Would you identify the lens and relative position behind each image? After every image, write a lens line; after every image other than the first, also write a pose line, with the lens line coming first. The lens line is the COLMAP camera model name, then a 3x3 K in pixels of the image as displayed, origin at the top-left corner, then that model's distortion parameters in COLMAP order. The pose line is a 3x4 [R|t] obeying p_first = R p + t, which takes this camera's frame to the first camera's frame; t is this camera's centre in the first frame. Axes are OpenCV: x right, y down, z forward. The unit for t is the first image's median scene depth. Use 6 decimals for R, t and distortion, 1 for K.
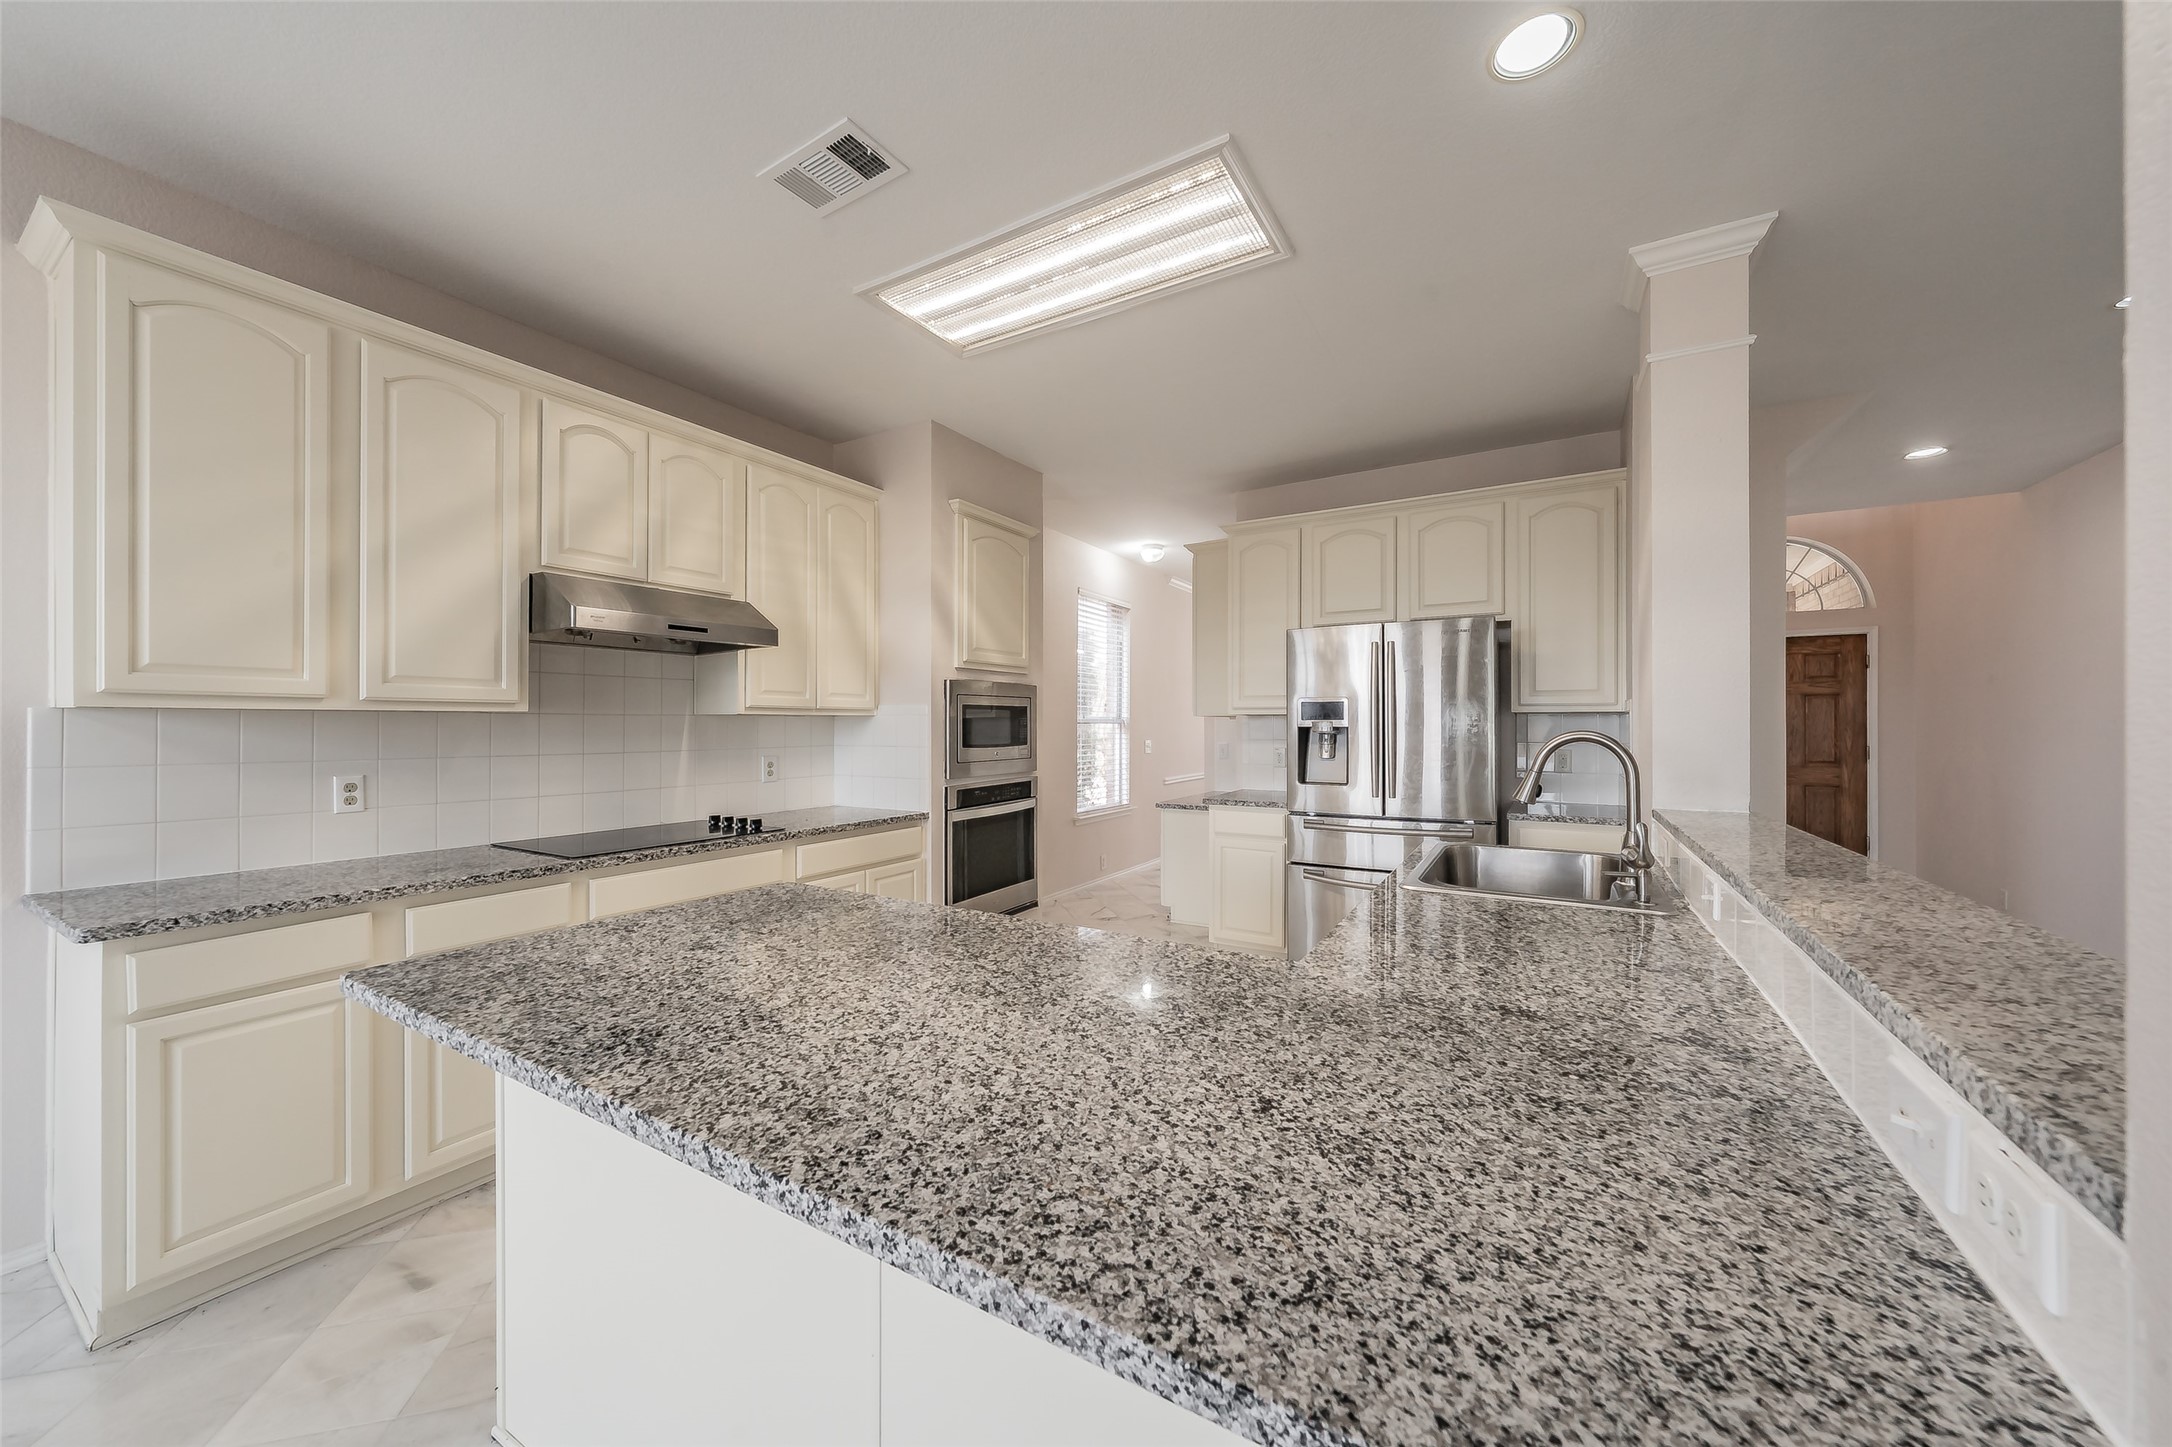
lens RADIAL K [[803.0, 0, 1057.4], [0, 803.0, 704.9], [0, 0, 1]] dist [-0.008683, 0.000004]
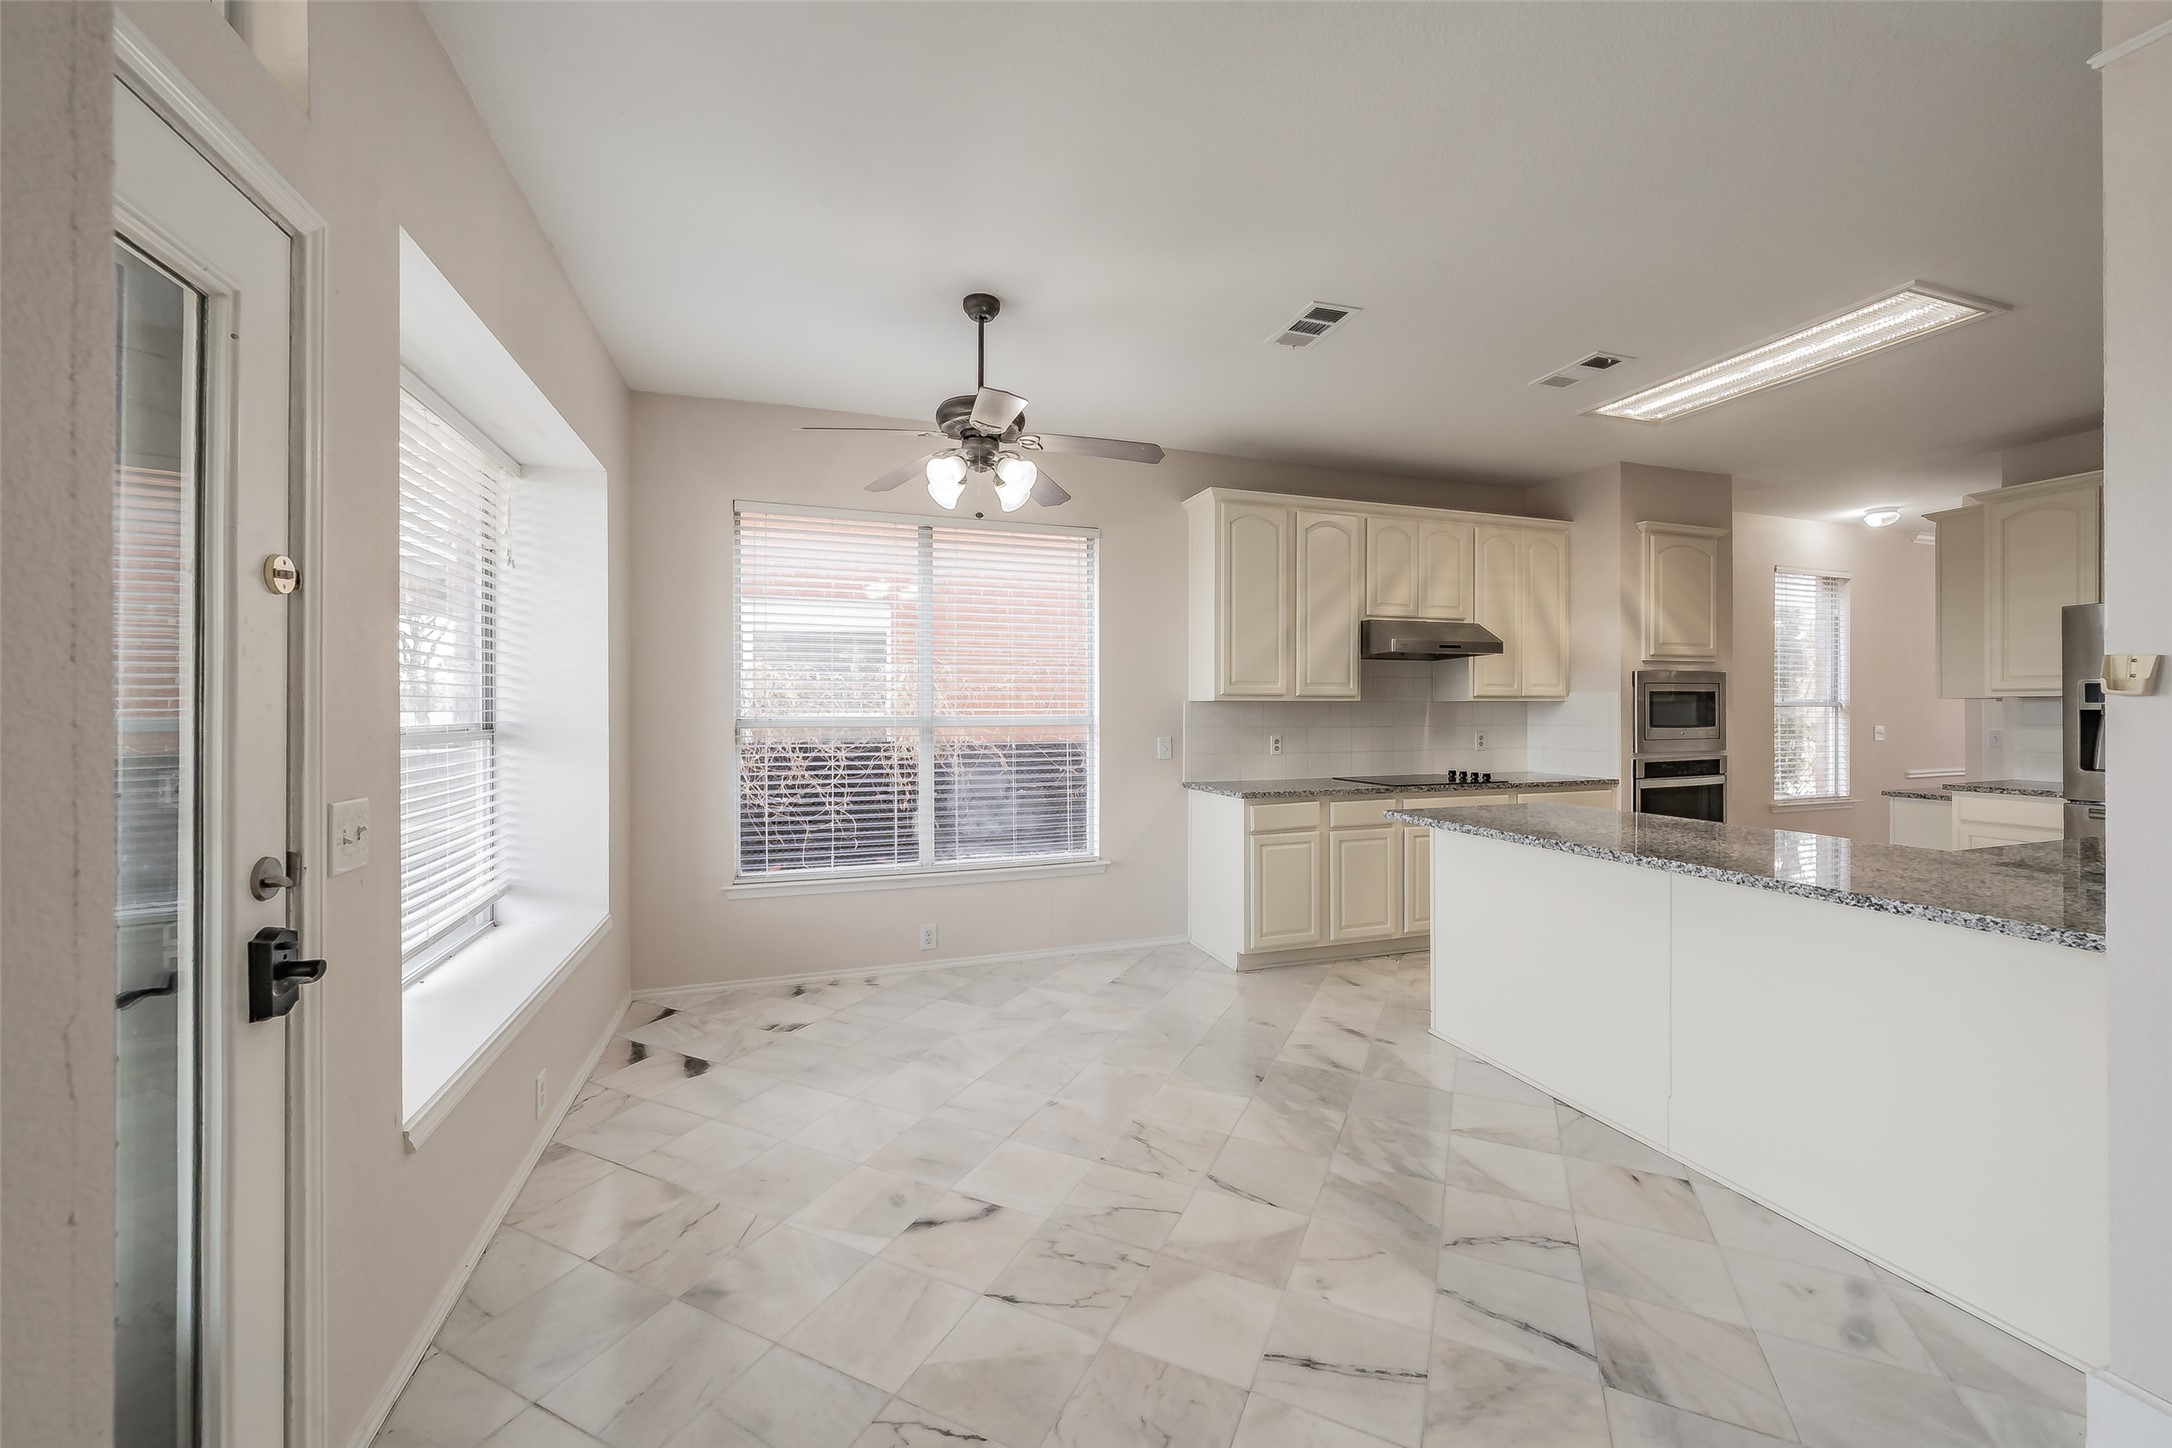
lens RADIAL K [[803.0, 0, 1092.5], [0, 803.0, 708.2], [0, 0, 1]] dist [-0.008683, 0.000004]
pose [[0.776765, -0.002713, -0.629785, -0.014950], [0.016917, 0.999720, 0.016557, -0.010287], [0.629564, -0.023515, 0.776593, -0.498591]]
